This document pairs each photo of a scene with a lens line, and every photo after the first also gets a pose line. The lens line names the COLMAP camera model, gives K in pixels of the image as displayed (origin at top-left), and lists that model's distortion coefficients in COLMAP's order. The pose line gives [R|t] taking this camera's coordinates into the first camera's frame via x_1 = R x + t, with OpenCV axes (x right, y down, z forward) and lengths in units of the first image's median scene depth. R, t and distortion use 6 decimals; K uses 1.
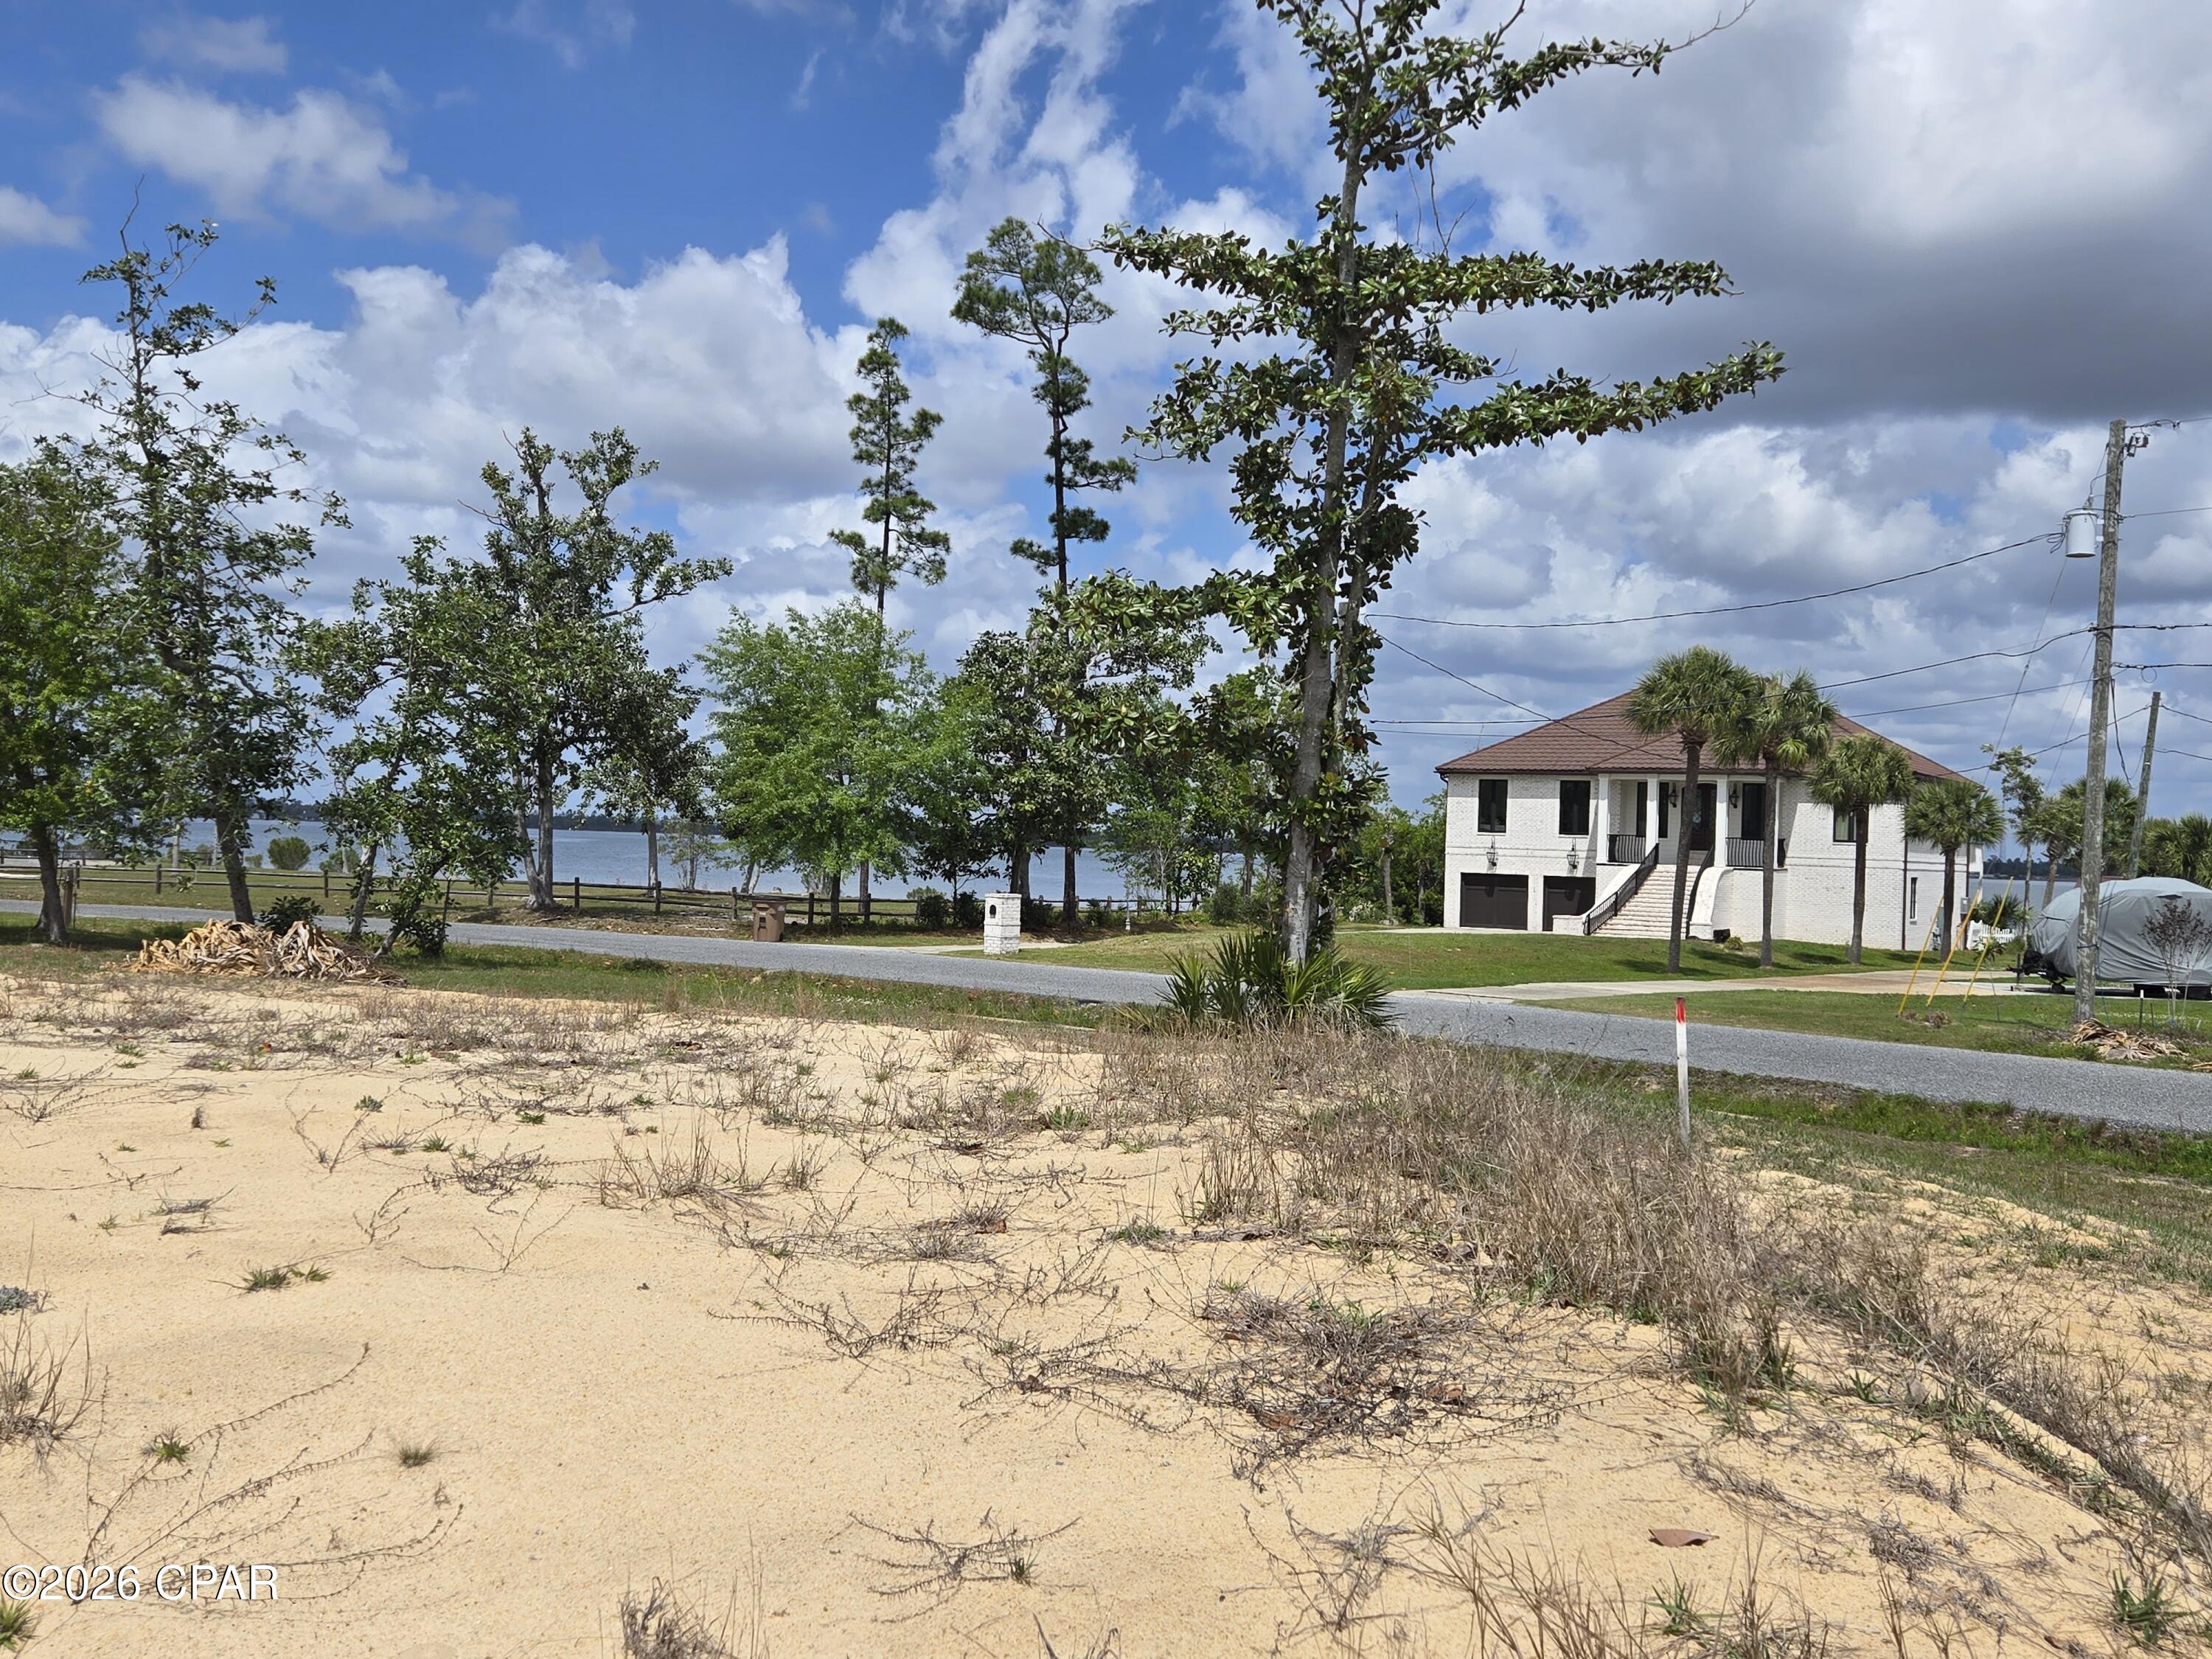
lens RADIAL K [[2039.2, 0, 1122.5], [0, 2039.2, 815.5], [0, 0, 1]] dist [0.043799, 0.000000]
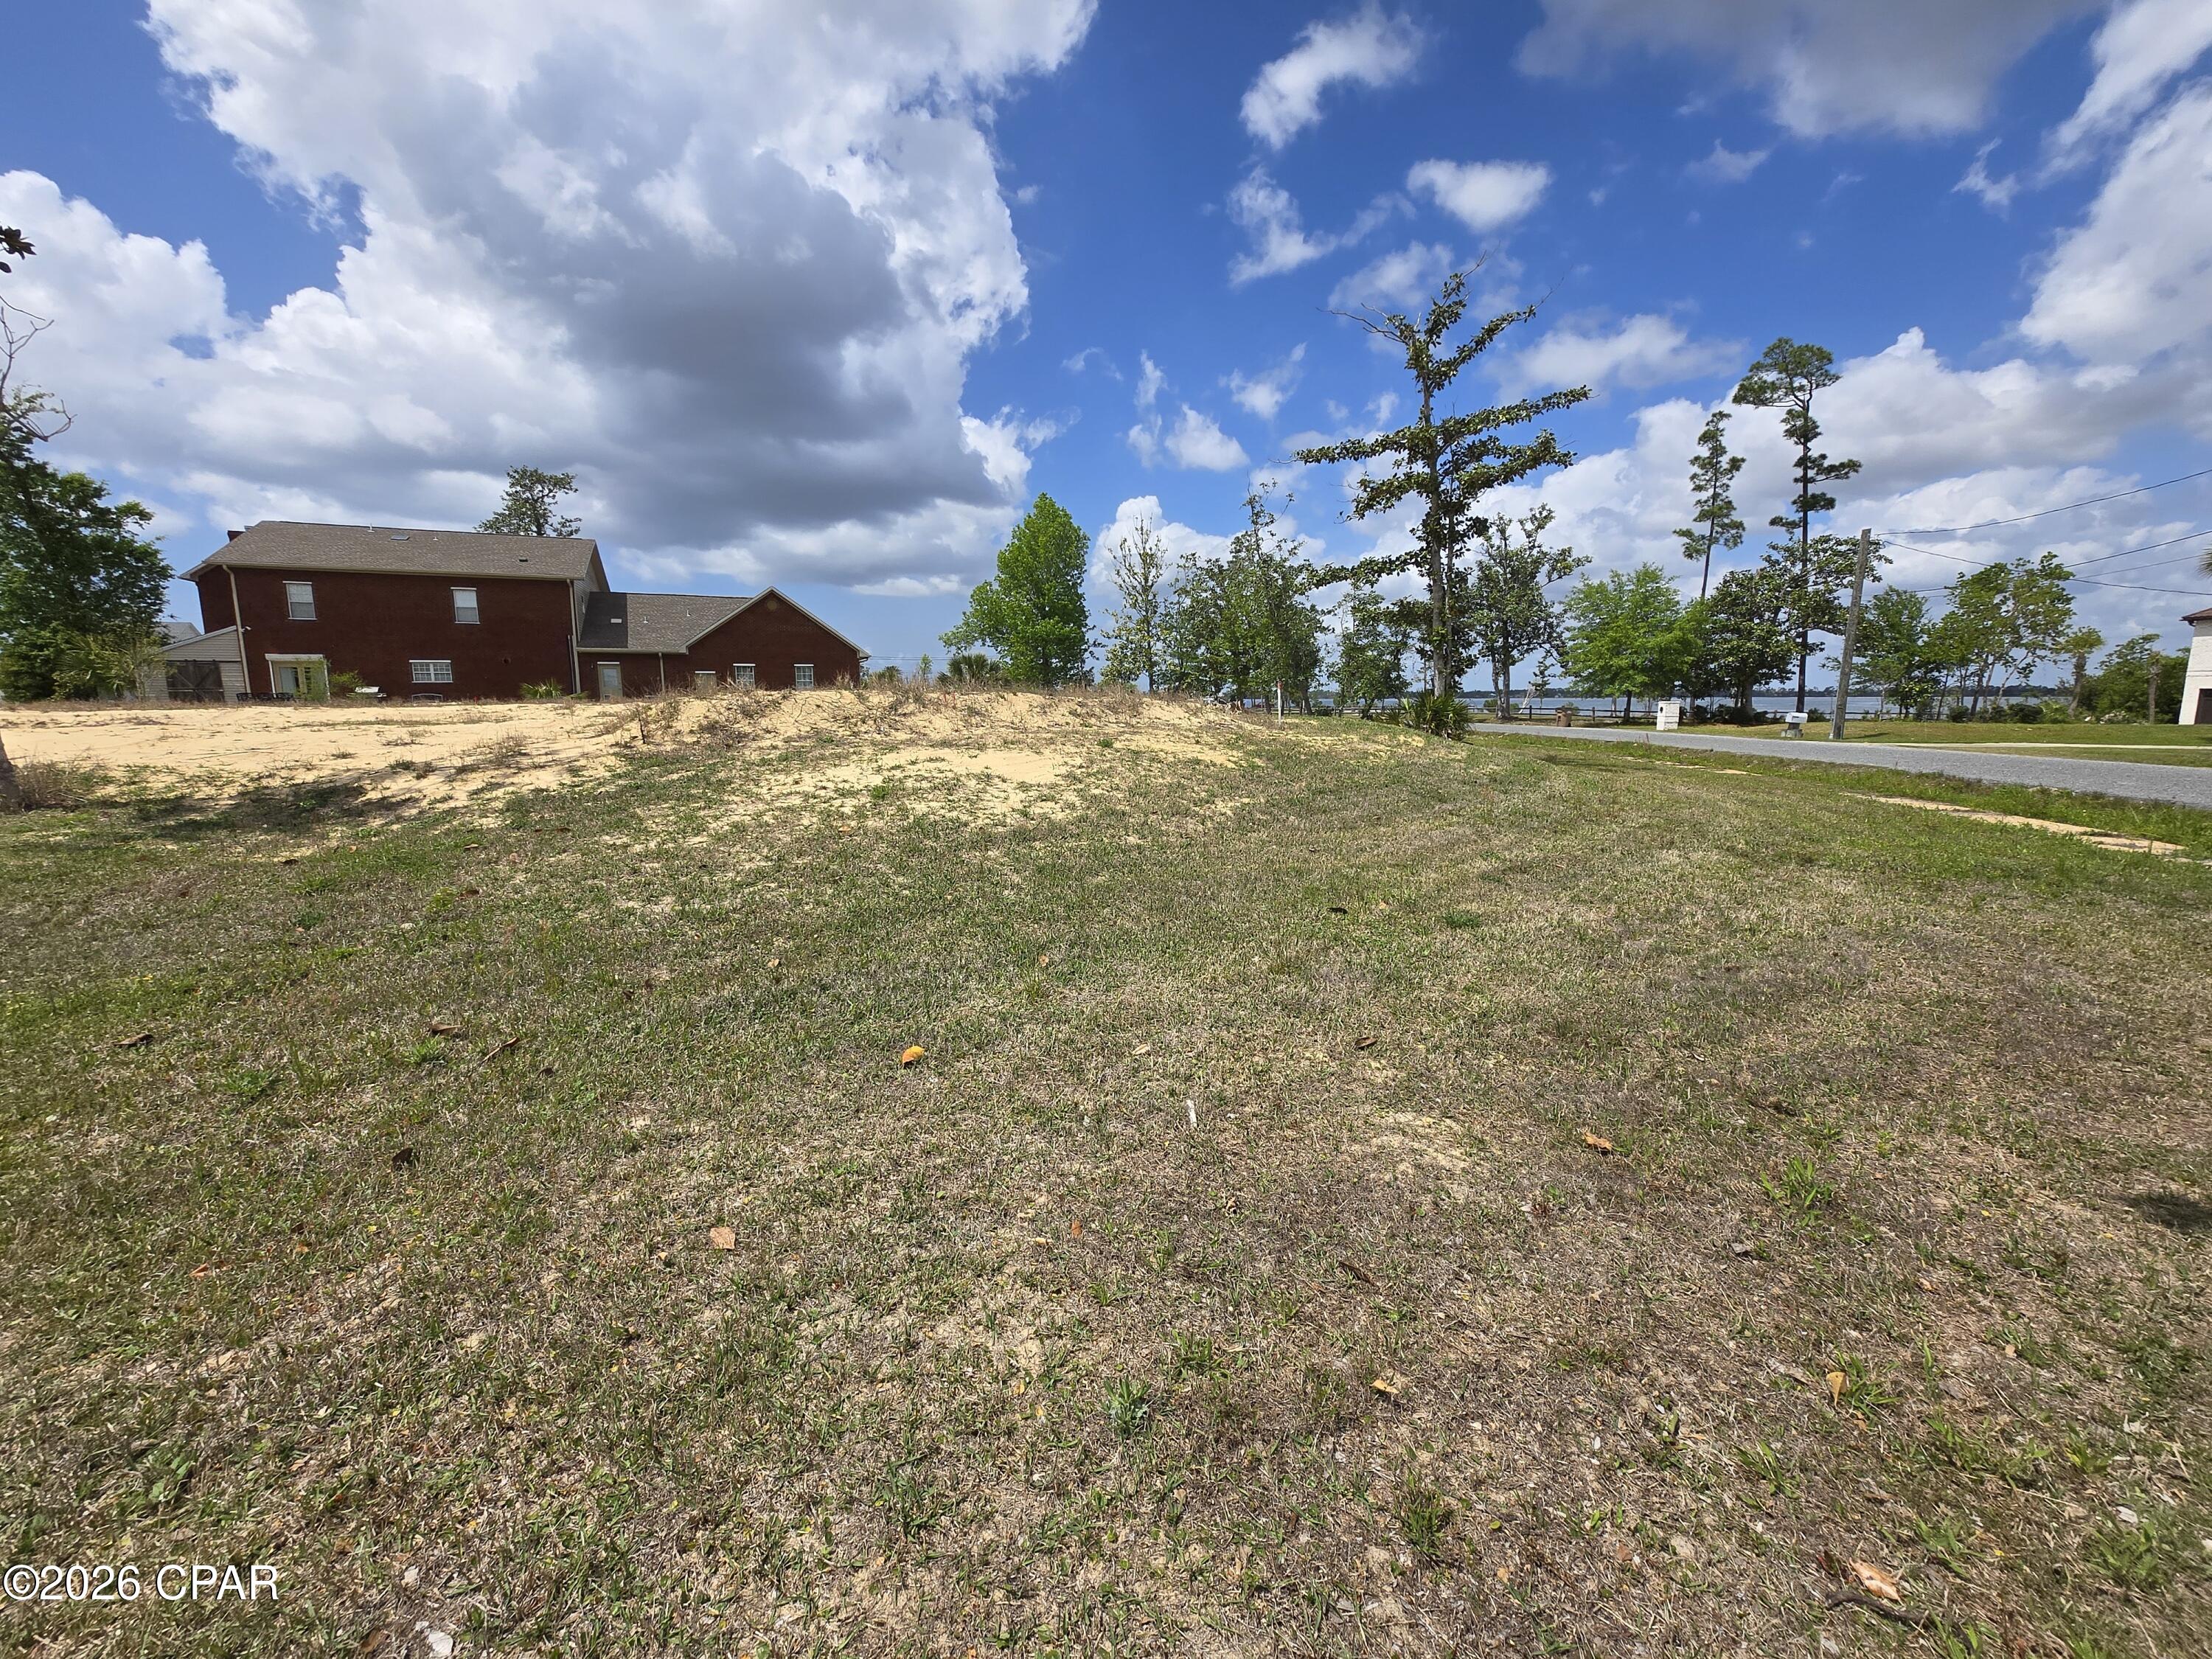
lens RADIAL K [[877.4, 0, 1096.6], [0, 877.4, 852.2], [0, 0, 1]] dist [-0.000379, -0.000705]
pose [[0.621929, 0.098513, -0.776853, 0.219737], [0.037168, 0.987224, 0.154946, 0.021950], [0.782191, -0.125239, 0.610321, -0.028250]]
